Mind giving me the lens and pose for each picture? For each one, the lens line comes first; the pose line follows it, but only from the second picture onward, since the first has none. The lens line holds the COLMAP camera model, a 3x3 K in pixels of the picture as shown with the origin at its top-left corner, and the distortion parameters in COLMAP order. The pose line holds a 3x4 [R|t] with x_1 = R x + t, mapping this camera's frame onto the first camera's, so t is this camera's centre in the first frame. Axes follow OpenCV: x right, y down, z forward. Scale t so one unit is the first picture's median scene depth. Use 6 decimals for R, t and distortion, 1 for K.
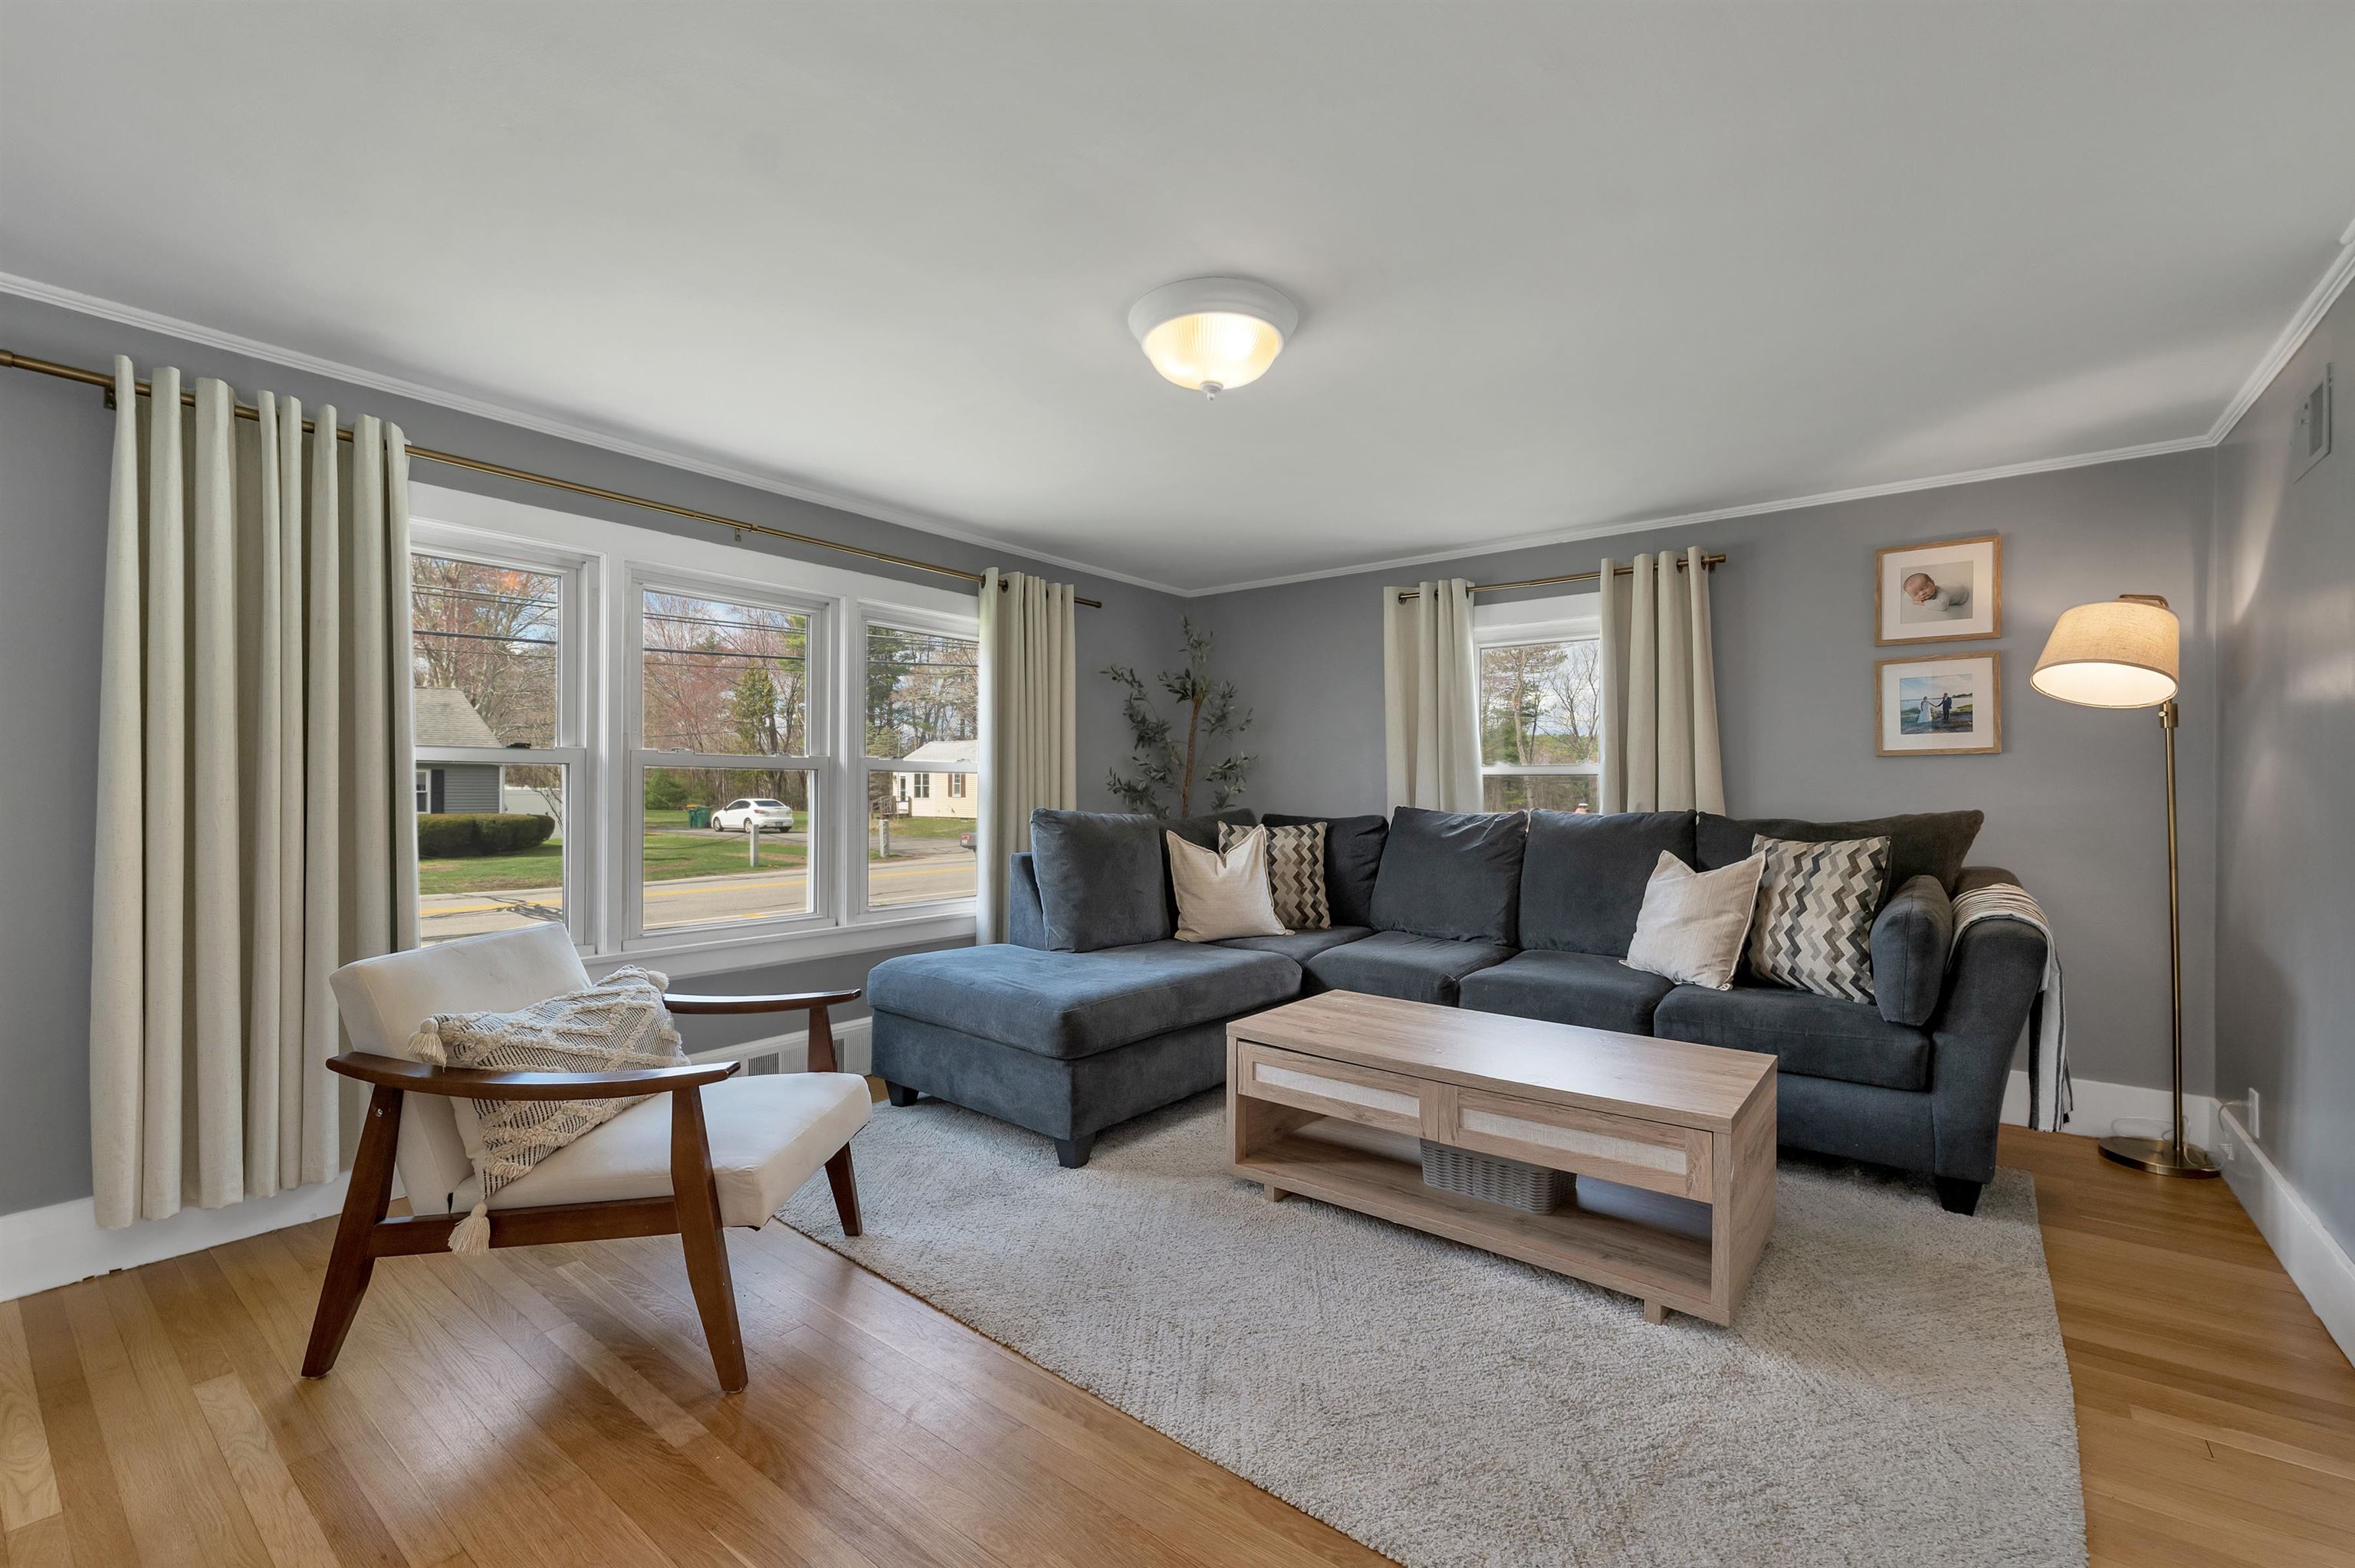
lens RADIAL K [[1005.7, 0, 1152.4], [0, 1005.7, 776.7], [0, 0, 1]] dist [0.000533, 0.000528]
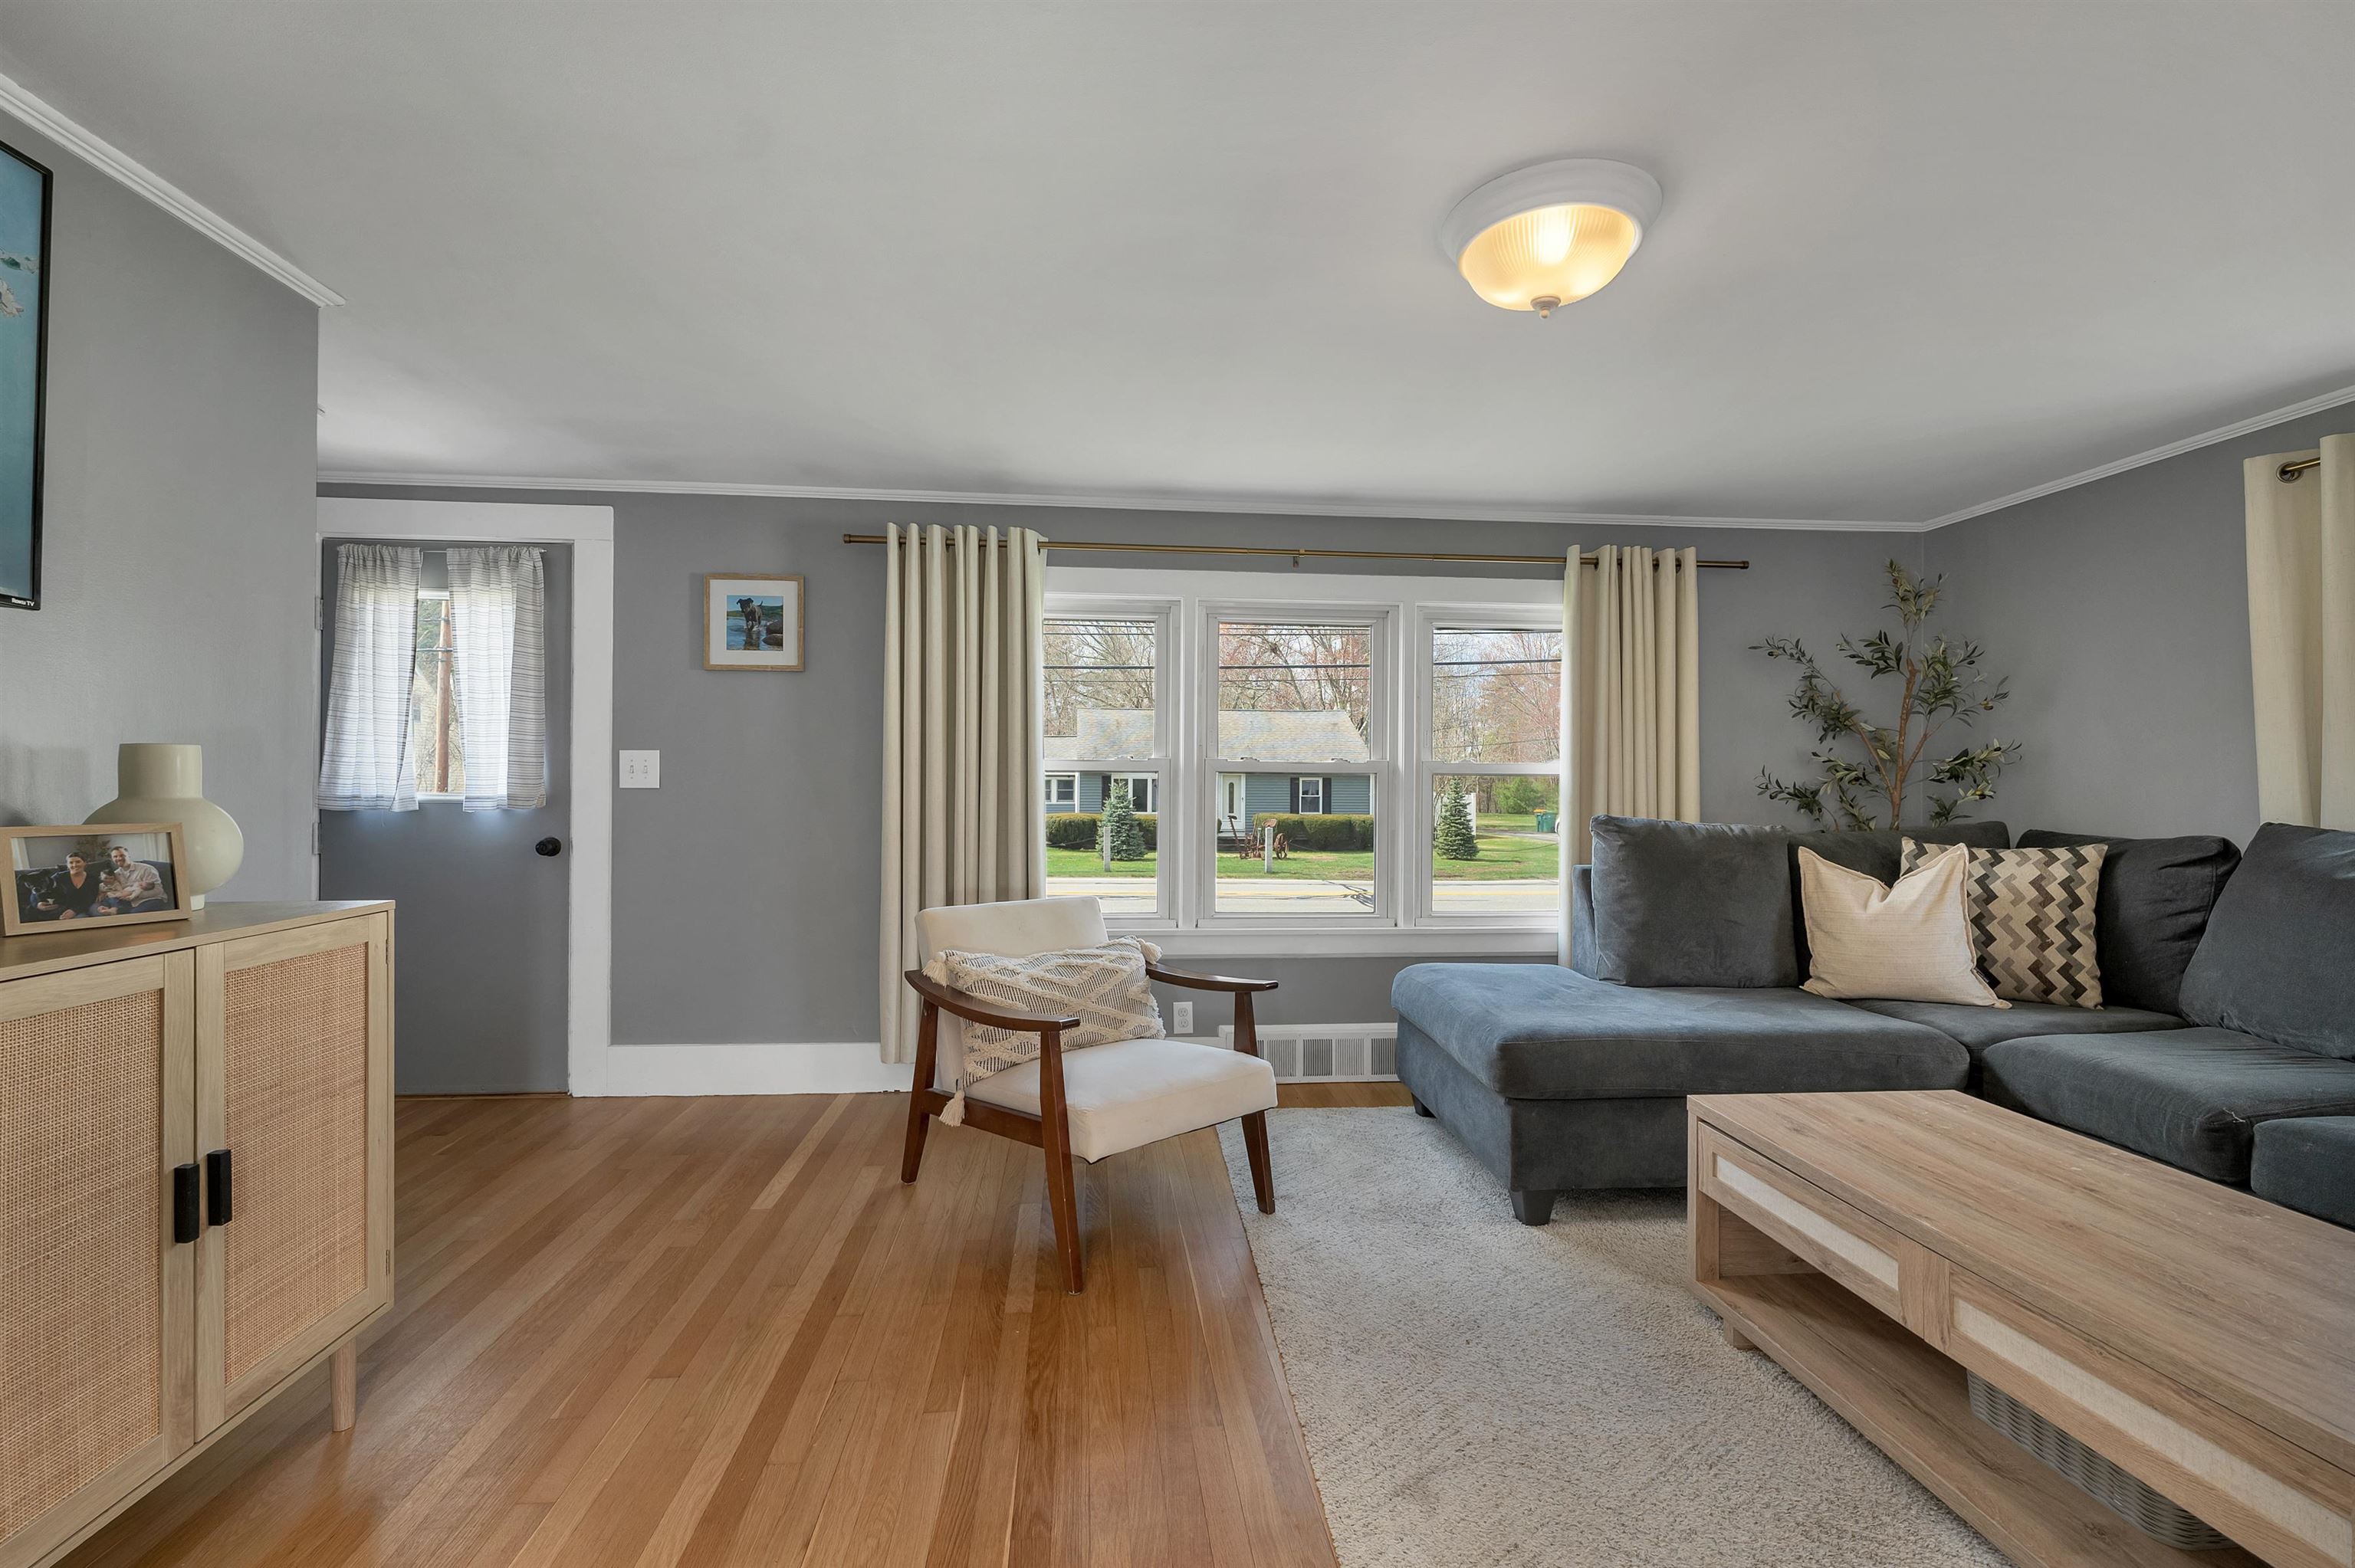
lens RADIAL K [[1005.7, 0, 1143.6], [0, 1005.7, 776.8], [0, 0, 1]] dist [0.000533, 0.000528]
pose [[0.681169, -0.010769, -0.732047, 0.303976], [0.007030, 0.999942, -0.008168, 0.003480], [0.732092, 0.000418, 0.681205, 0.141213]]
